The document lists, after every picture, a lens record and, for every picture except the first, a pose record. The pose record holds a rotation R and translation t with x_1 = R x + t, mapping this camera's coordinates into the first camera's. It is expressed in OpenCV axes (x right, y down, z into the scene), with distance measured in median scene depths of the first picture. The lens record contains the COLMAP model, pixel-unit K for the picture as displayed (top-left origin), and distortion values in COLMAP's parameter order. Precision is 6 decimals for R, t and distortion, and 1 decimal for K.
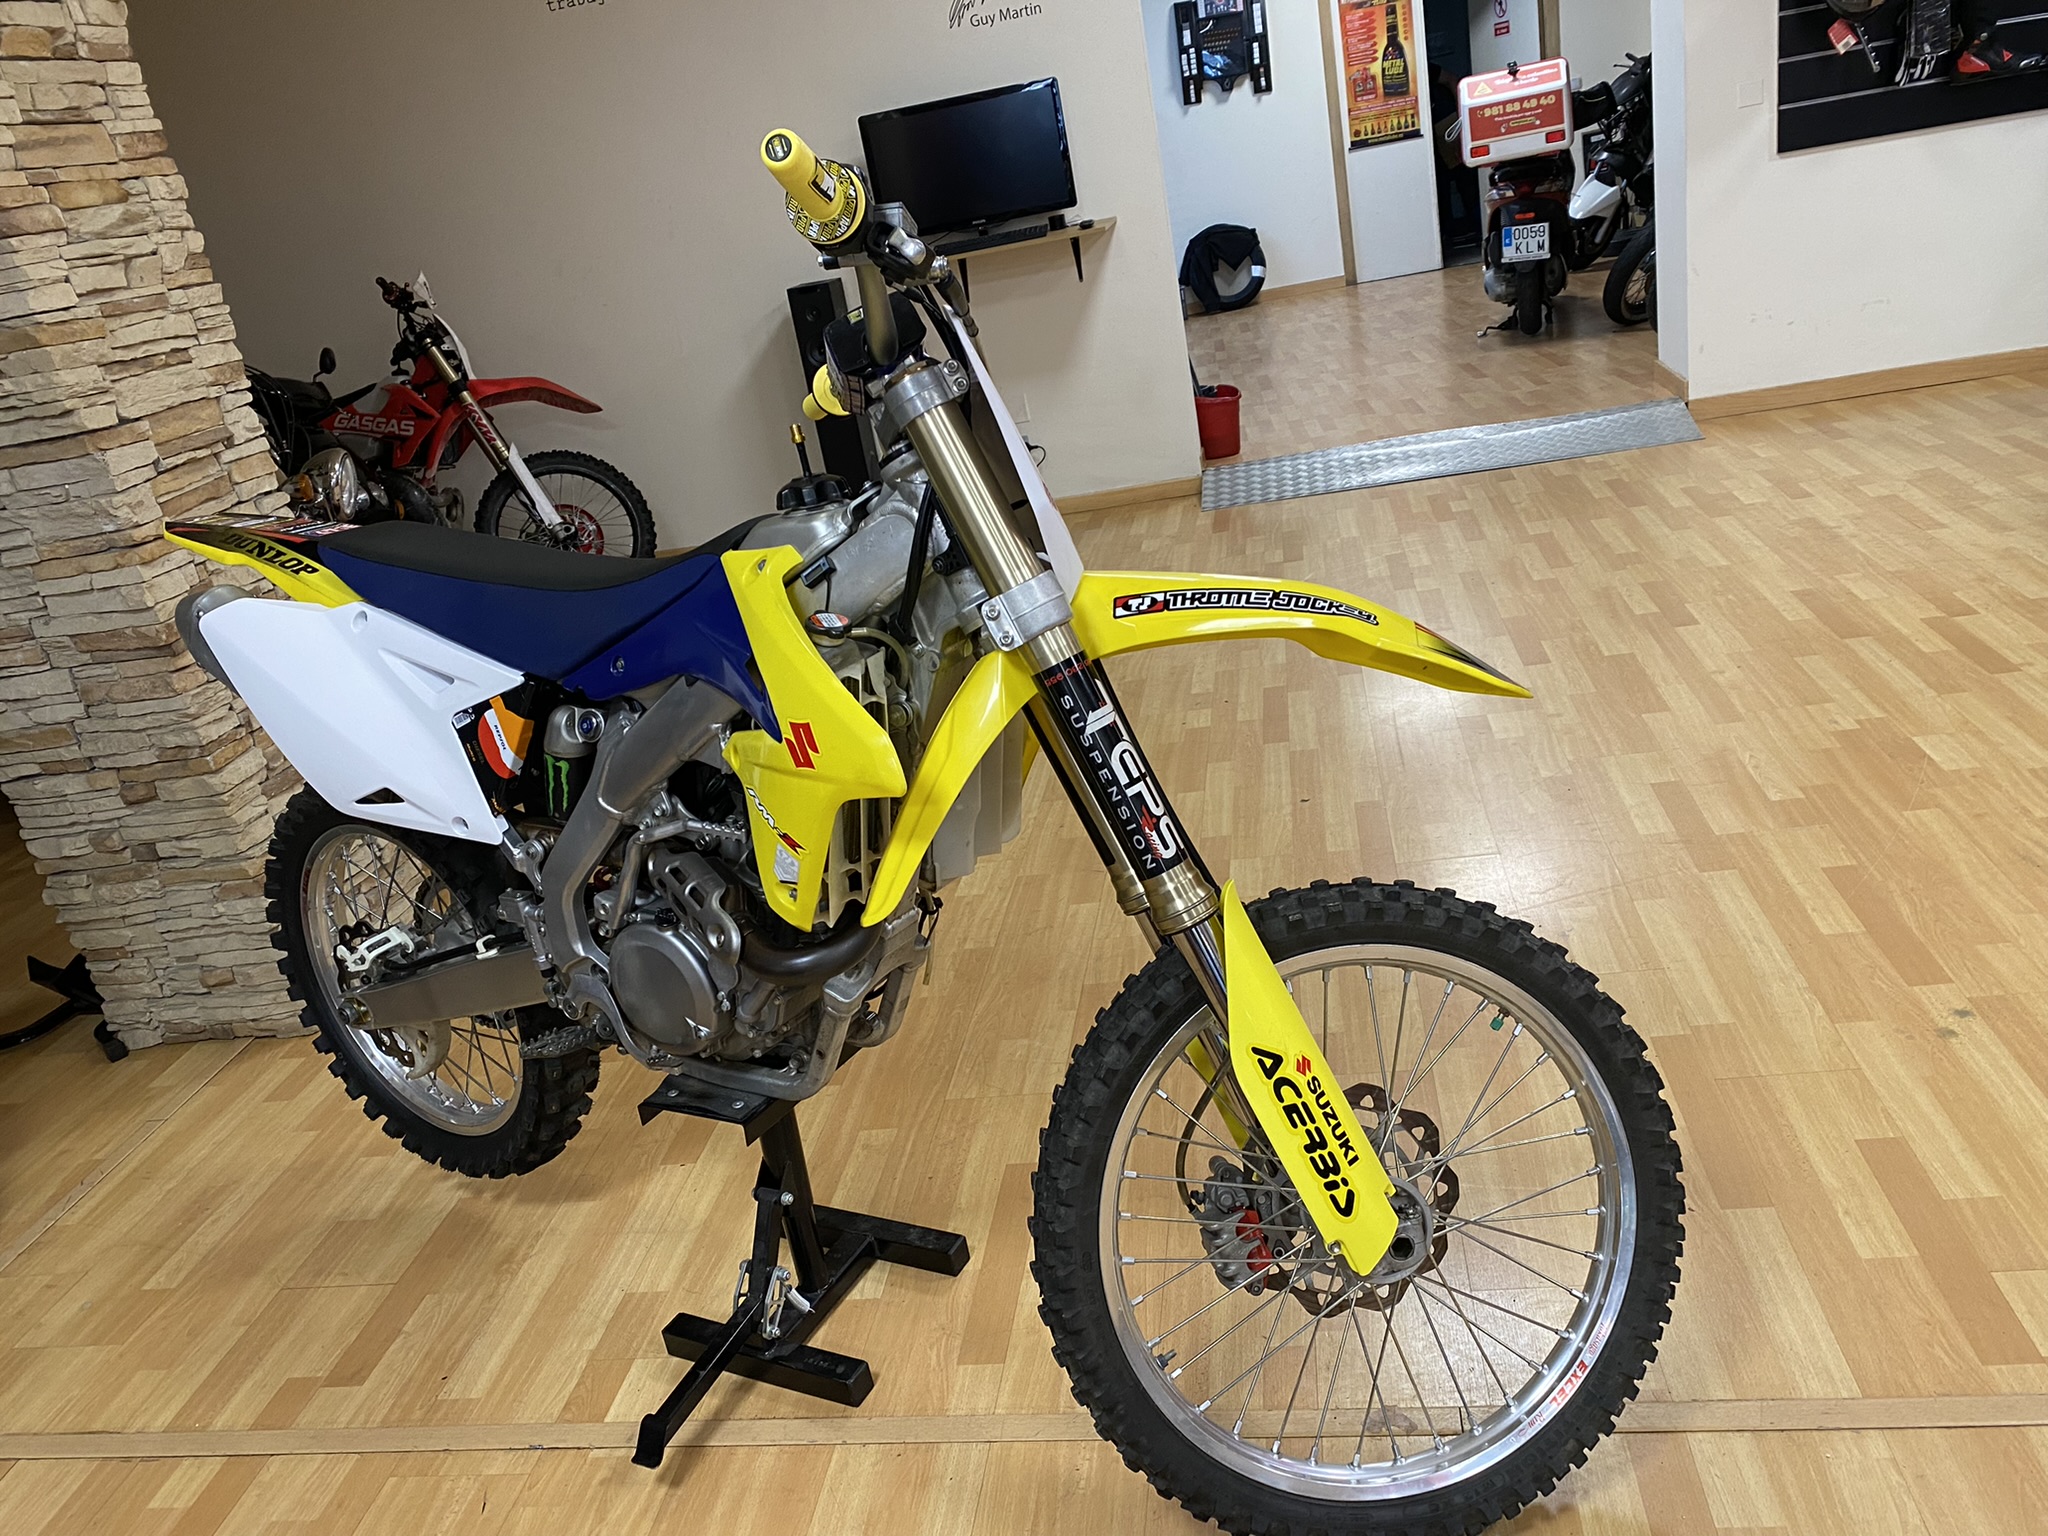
lens RADIAL K [[1561.6, 0, 1053.0], [0, 1561.6, 772.3], [0, 0, 1]] dist [0.025469, -0.005864]
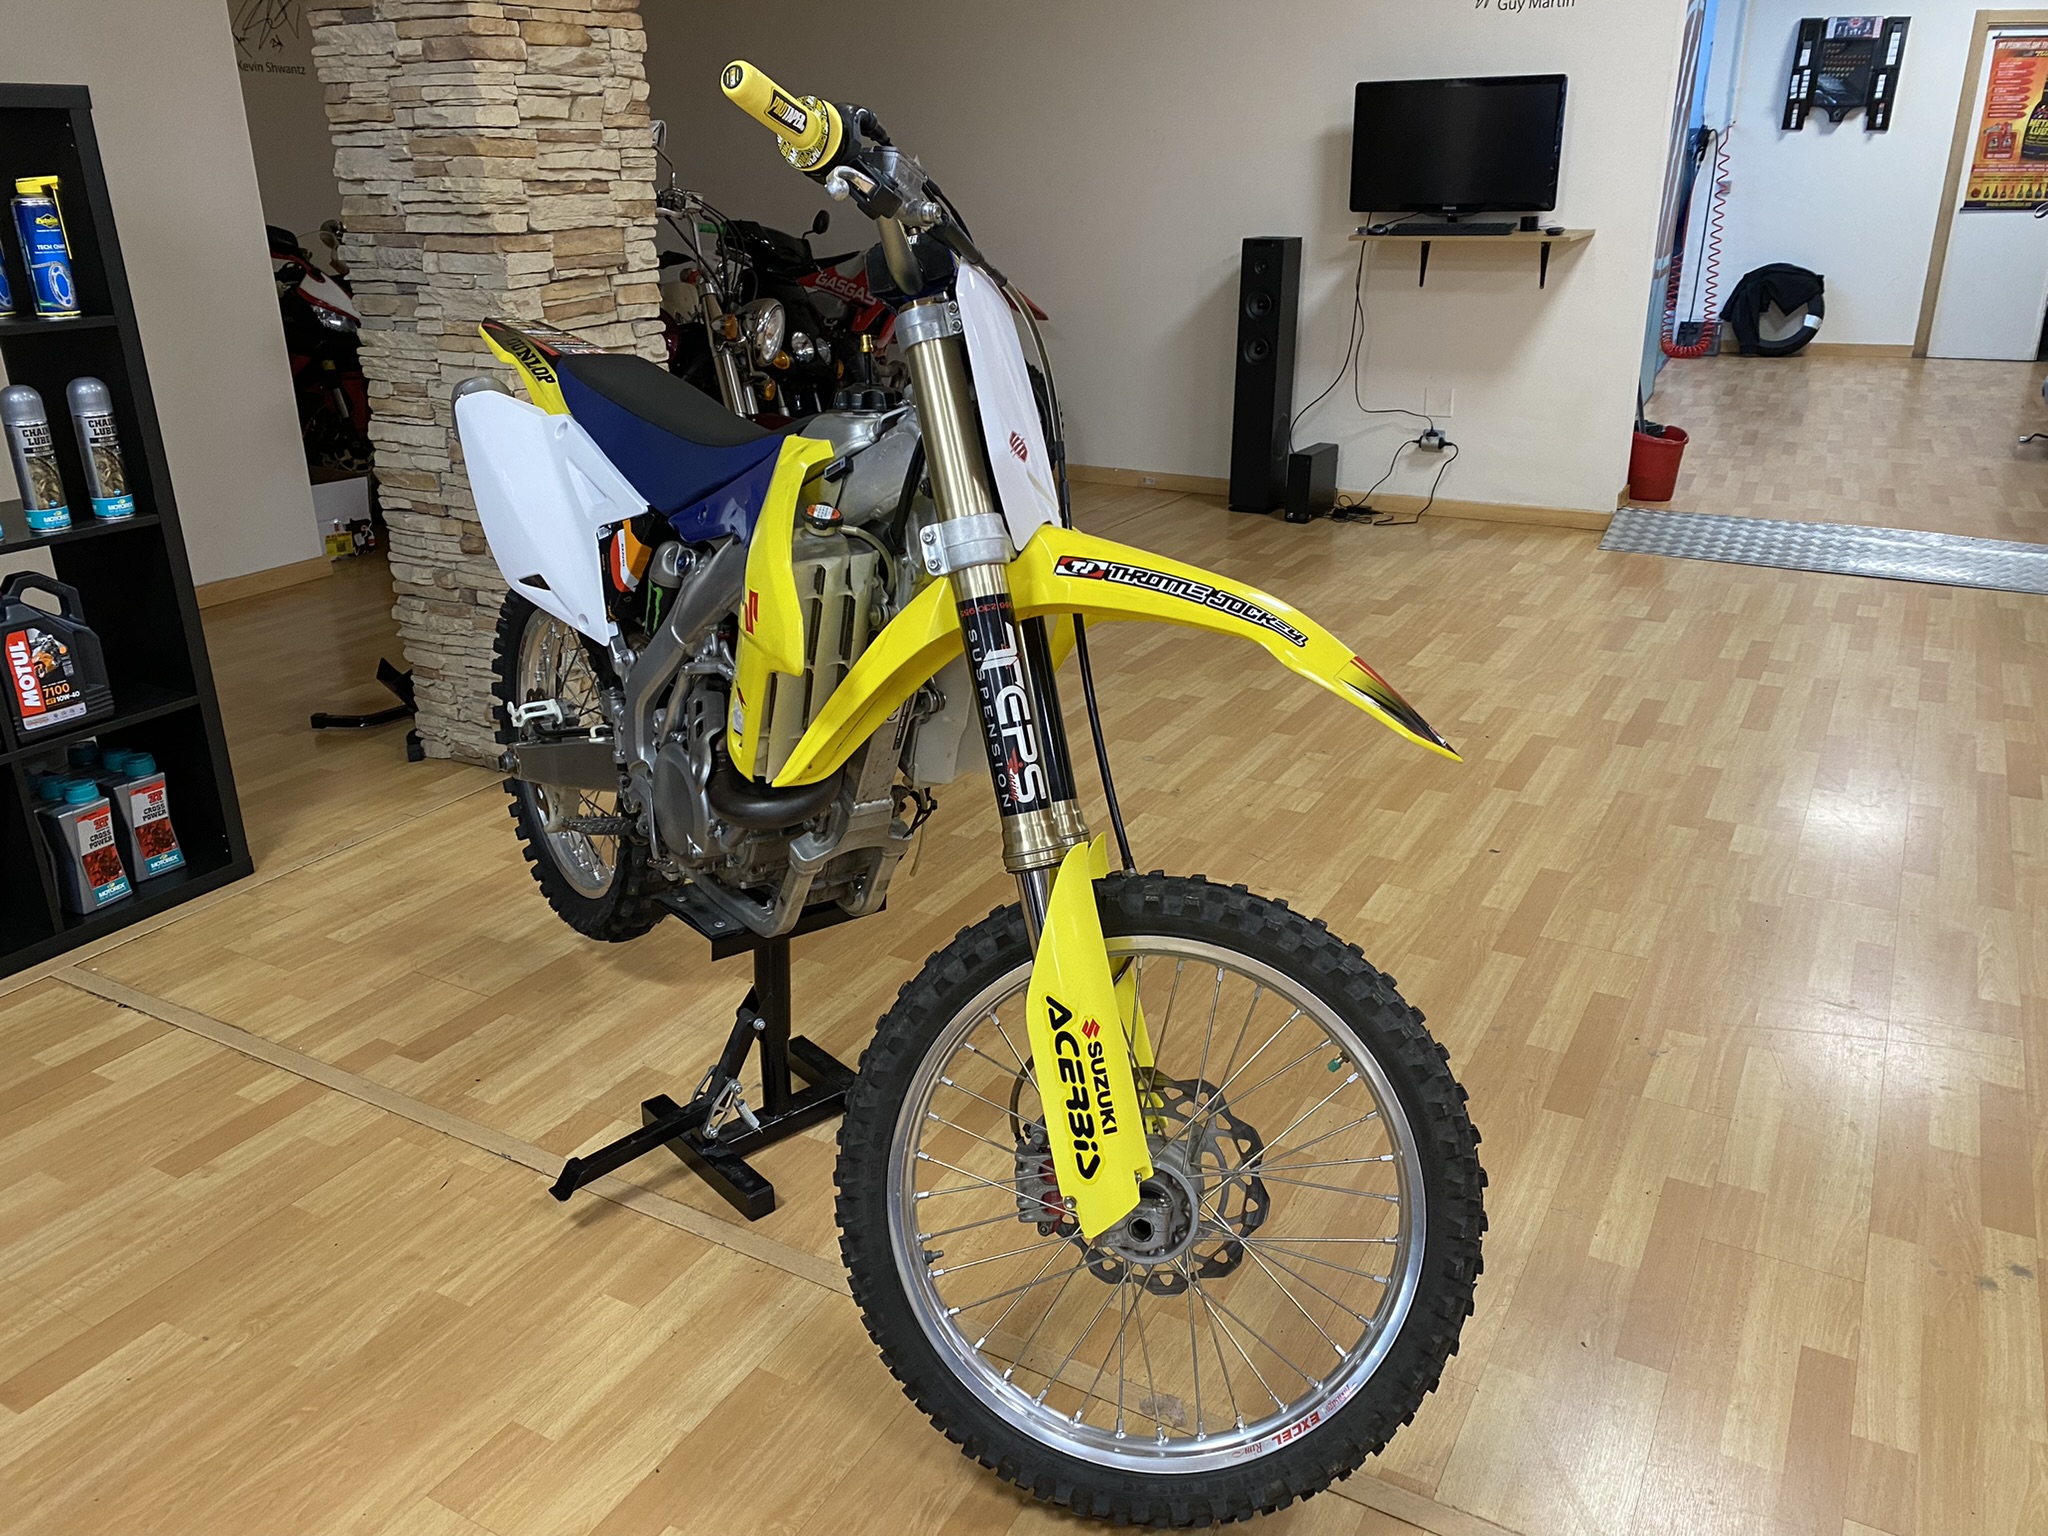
lens RADIAL K [[1571.5, 0, 1069.7], [0, 1571.5, 765.2], [0, 0, 1]] dist [0.025894, -0.008208]
pose [[0.923639, 0.280266, -0.261424, 0.209387], [-0.274913, 0.959741, 0.057620, -0.022062], [0.267049, 0.018649, 0.963503, -0.013910]]
